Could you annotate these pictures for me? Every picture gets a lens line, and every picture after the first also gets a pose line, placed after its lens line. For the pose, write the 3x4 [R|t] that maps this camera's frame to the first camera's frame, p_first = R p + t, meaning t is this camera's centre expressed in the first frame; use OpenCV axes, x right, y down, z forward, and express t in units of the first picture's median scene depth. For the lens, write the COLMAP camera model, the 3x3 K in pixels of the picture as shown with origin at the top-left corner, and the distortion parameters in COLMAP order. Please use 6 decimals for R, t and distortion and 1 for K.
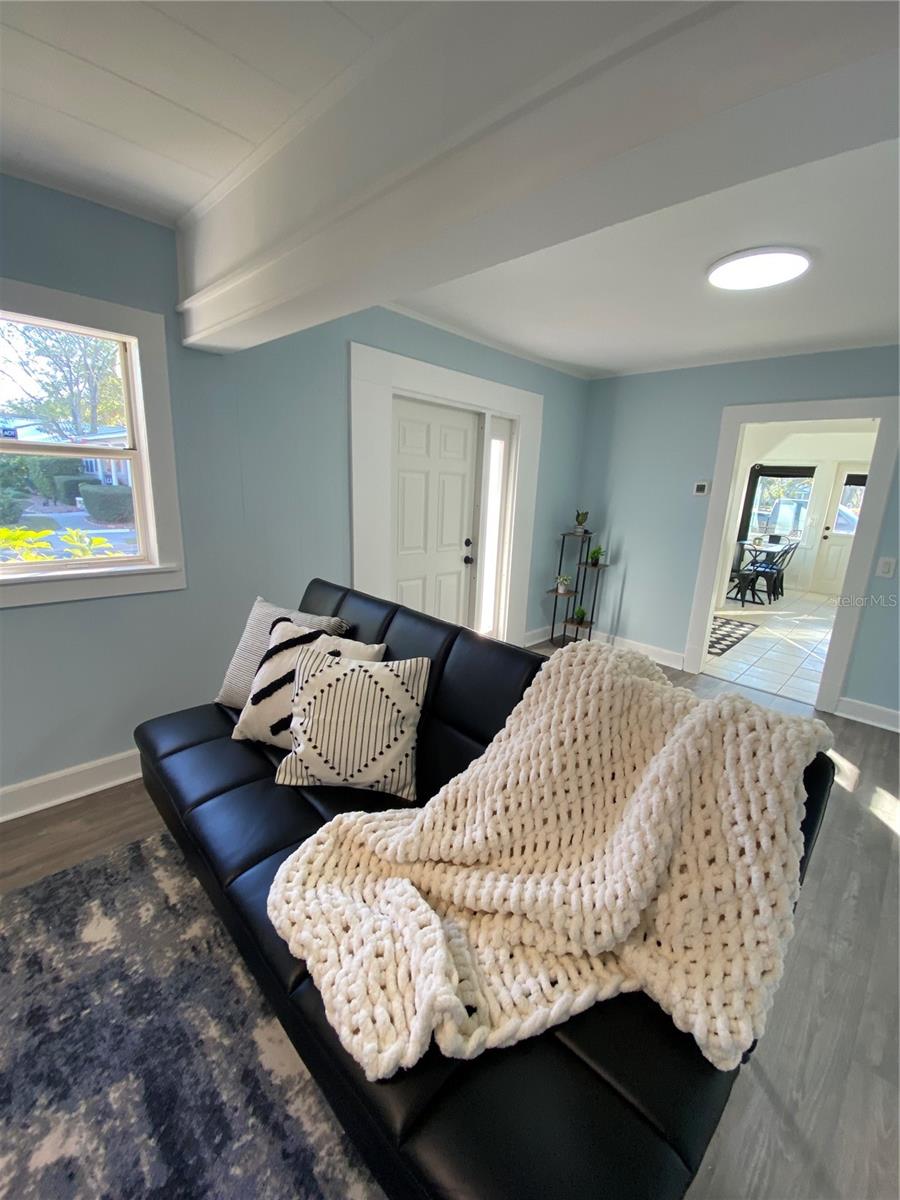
lens RADIAL K [[490.0, 0, 459.4], [0, 490.0, 603.5], [0, 0, 1]] dist [0.006675, -0.014399]
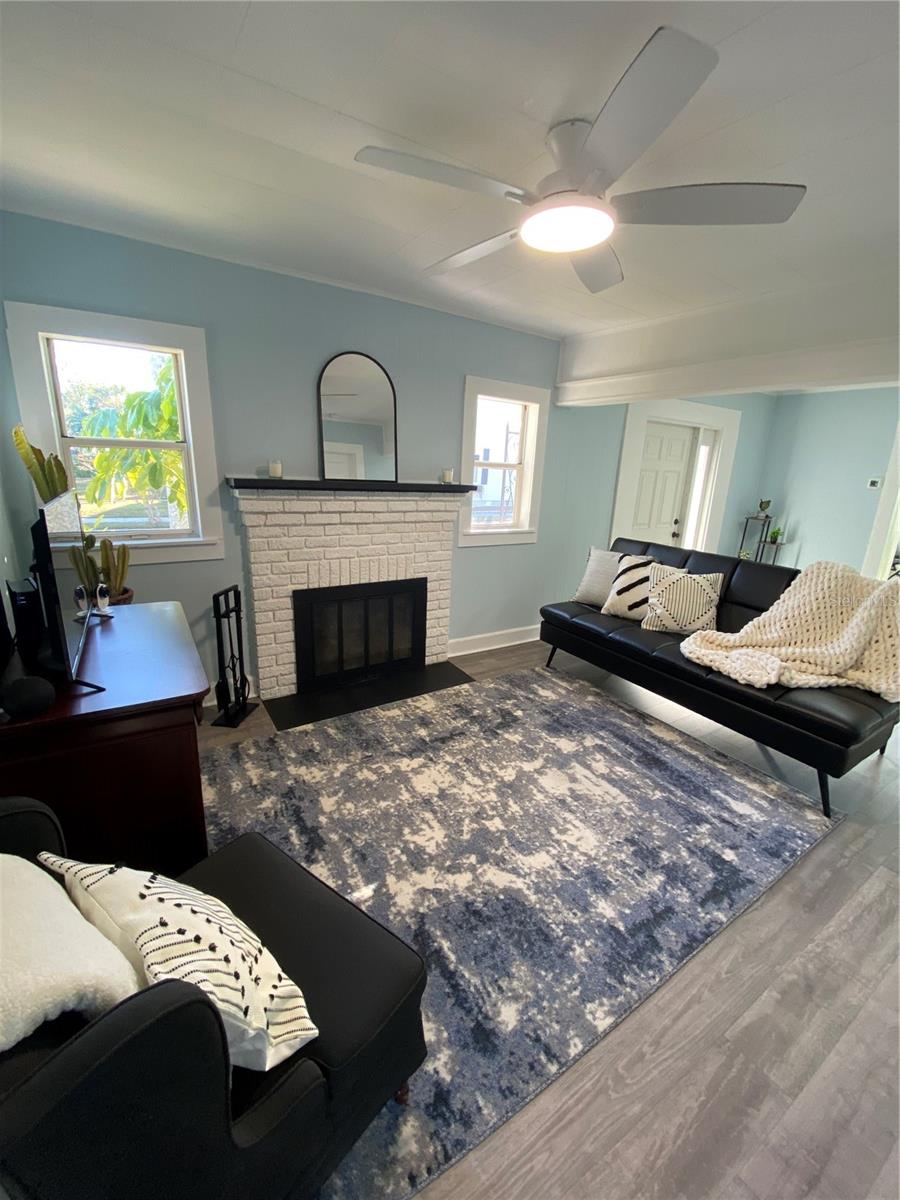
lens RADIAL K [[490.0, 0, 453.3], [0, 490.0, 596.9], [0, 0, 1]] dist [0.006675, -0.014399]
pose [[0.974121, 0.057055, -0.218707, -0.697370], [-0.053981, 0.998341, 0.020008, 0.230452], [0.219486, -0.007684, 0.975585, -1.191943]]
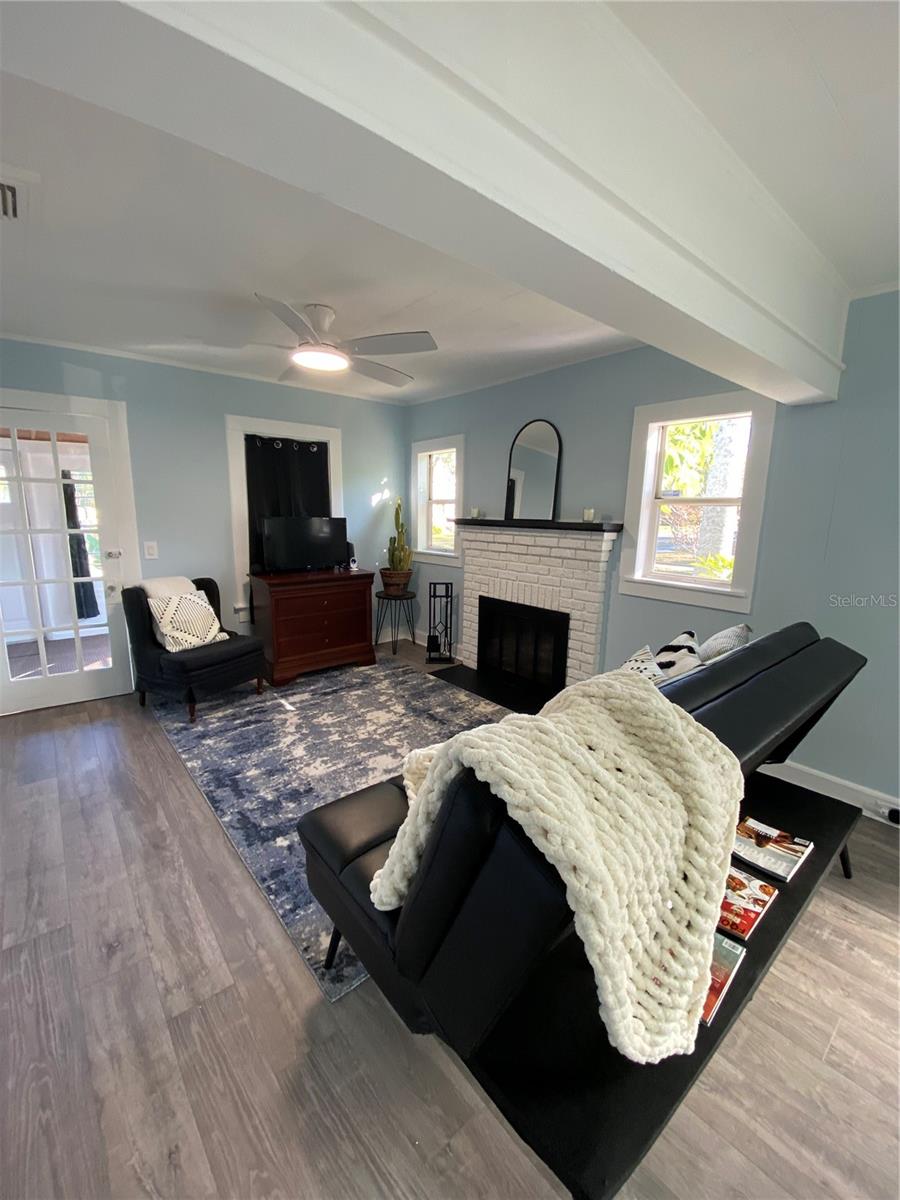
lens RADIAL K [[490.0, 0, 453.3], [0, 490.0, 608.2], [0, 0, 1]] dist [0.006675, -0.014399]
pose [[-0.105572, 0.158433, -0.981709, 1.884953], [-0.260434, 0.948363, 0.181058, -0.289044], [0.959702, 0.274785, -0.058859, 1.559315]]
